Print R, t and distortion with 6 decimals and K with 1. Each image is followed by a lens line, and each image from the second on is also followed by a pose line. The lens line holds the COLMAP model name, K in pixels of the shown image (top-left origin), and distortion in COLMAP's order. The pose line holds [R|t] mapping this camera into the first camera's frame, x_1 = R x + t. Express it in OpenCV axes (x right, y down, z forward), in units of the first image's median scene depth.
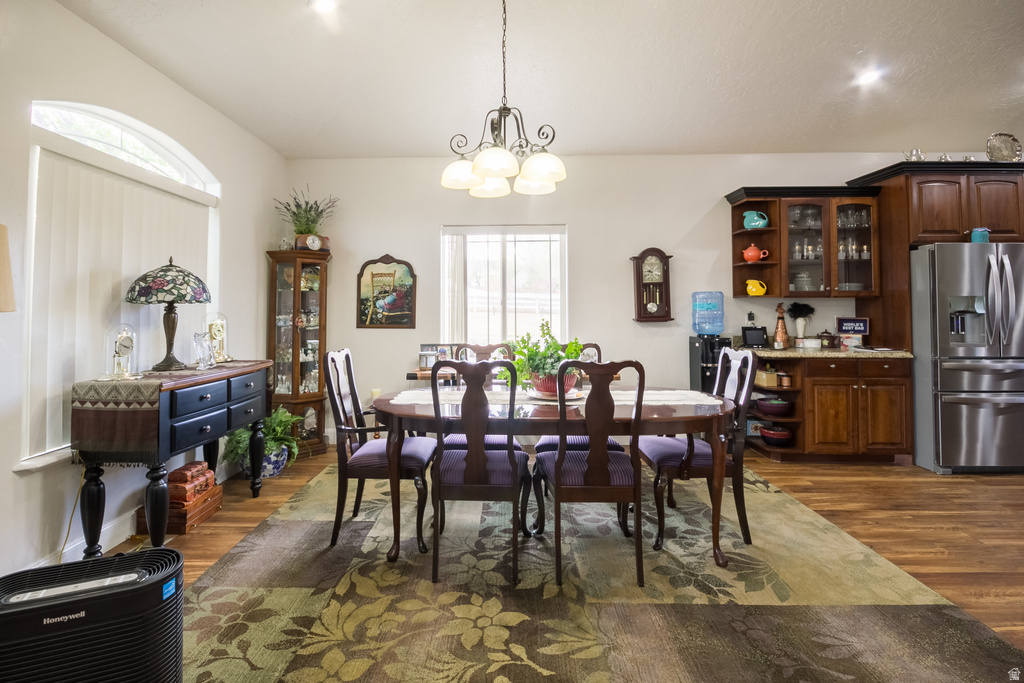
lens RADIAL K [[493.0, 0, 496.6], [0, 493.0, 293.3], [0, 0, 1]] dist [0.002264, -0.006561]
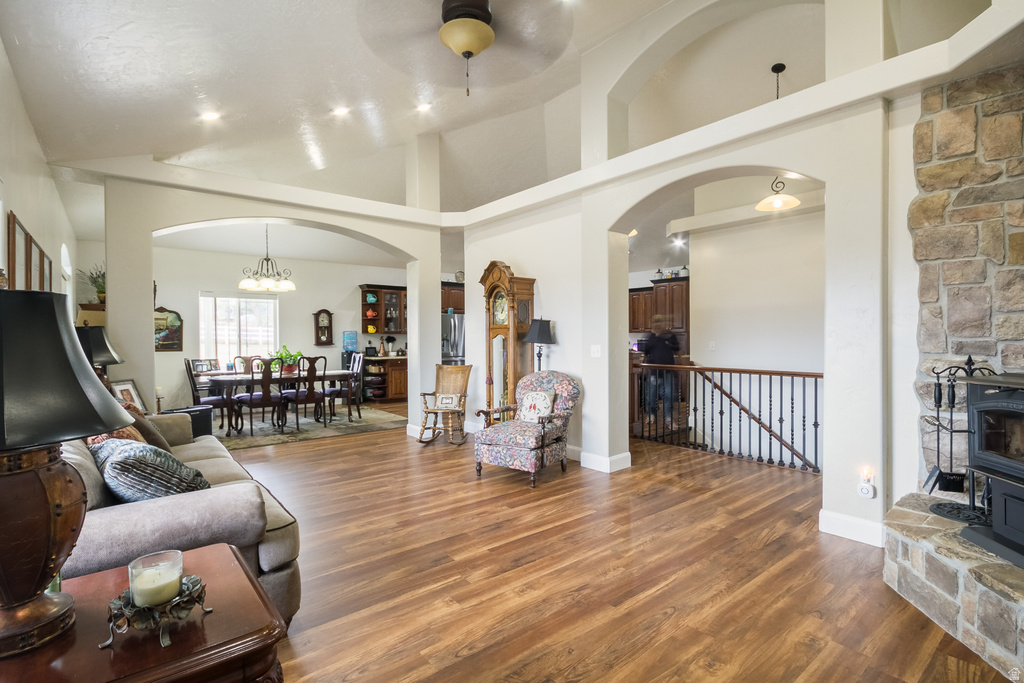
lens RADIAL K [[493.0, 0, 511.4], [0, 493.0, 341.7], [0, 0, 1]] dist [0.002264, -0.006561]
pose [[0.765374, -0.007315, 0.643544, -0.423864], [-0.018091, 0.999296, 0.032874, -0.040516], [-0.643331, -0.036804, 0.764703, -1.115906]]
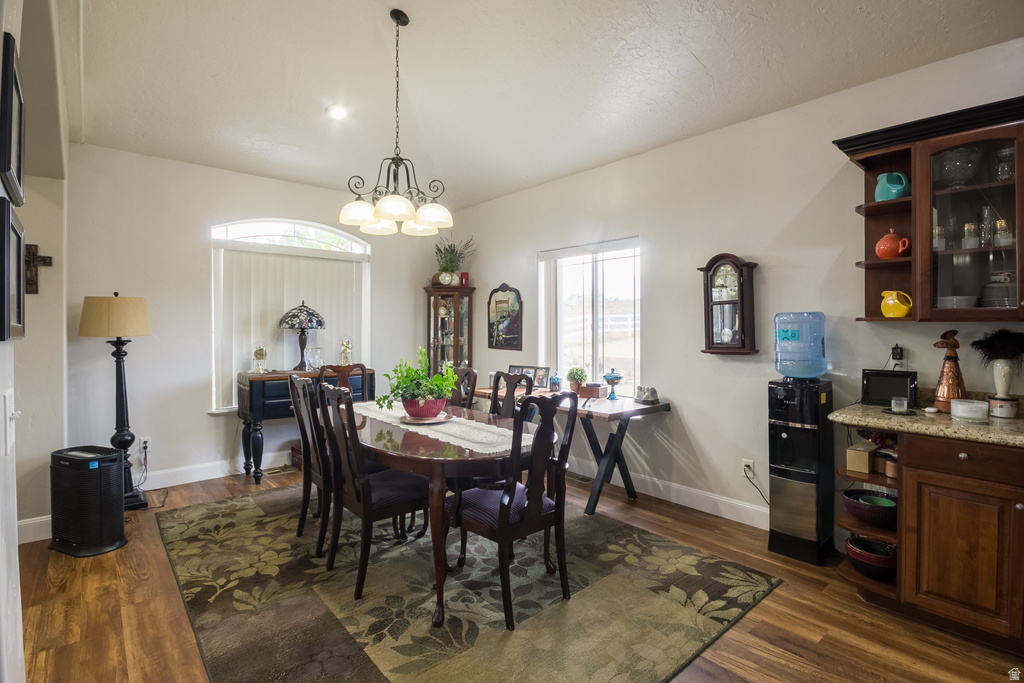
lens RADIAL K [[493.0, 0, 518.1], [0, 493.0, 328.0], [0, 0, 1]] dist [0.002264, -0.006561]
pose [[0.674495, 0.006347, -0.738252, 0.683894], [0.021885, 0.999352, 0.028587, -0.009793], [0.737955, -0.035438, 0.673919, 0.288905]]
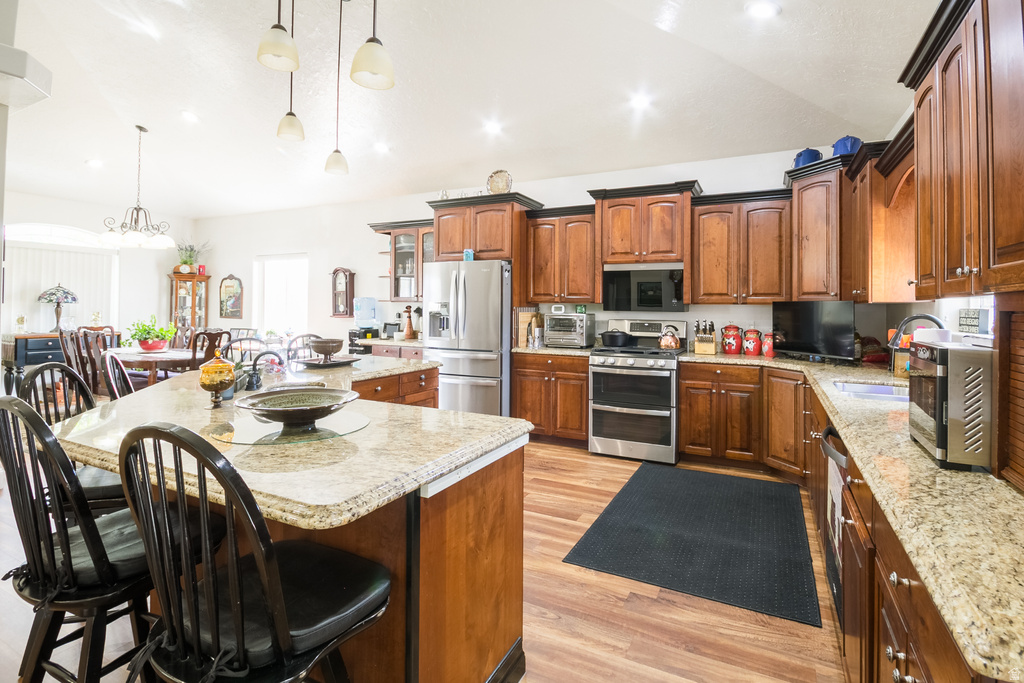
lens RADIAL K [[493.0, 0, 528.1], [0, 493.0, 302.4], [0, 0, 1]] dist [0.002264, -0.006561]
pose [[0.908633, 0.007321, -0.417532, 1.502888], [0.001428, 0.999786, 0.020638, -0.018100], [0.417594, -0.019348, 0.908428, -0.098524]]
